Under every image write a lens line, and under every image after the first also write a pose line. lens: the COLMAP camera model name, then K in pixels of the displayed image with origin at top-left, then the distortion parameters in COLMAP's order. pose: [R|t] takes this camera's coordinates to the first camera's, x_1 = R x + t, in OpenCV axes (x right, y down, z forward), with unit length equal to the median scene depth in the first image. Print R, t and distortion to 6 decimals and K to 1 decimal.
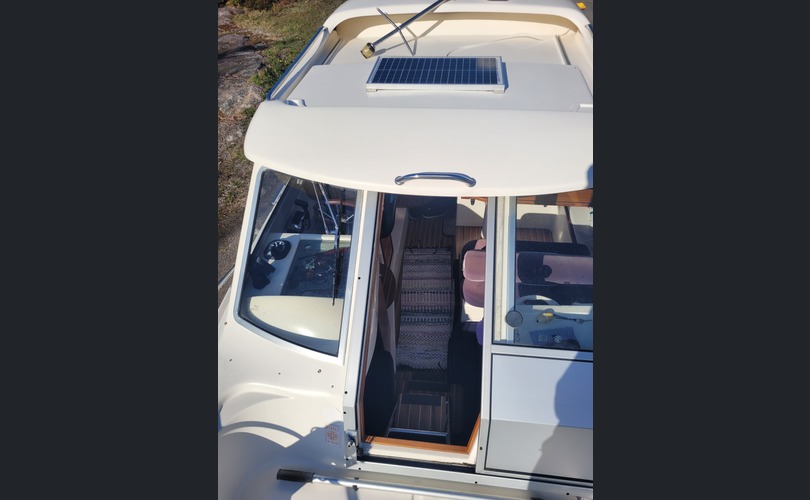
lens RADIAL K [[412.3, 0, 405.0], [0, 412.3, 250.0], [0, 0, 1]] dist [0.091696, -0.000168]
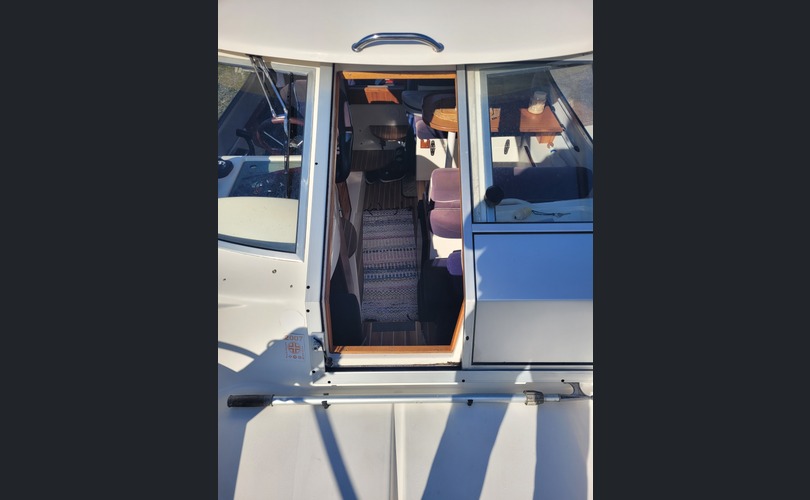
lens RADIAL K [[412.3, 0, 405.0], [0, 412.3, 250.0], [0, 0, 1]] dist [0.091696, -0.000168]
pose [[0.992549, -0.054495, 0.108980, -0.024851], [0.059363, 0.997355, -0.041931, 0.230655], [-0.106407, 0.048088, 0.993159, 0.103716]]
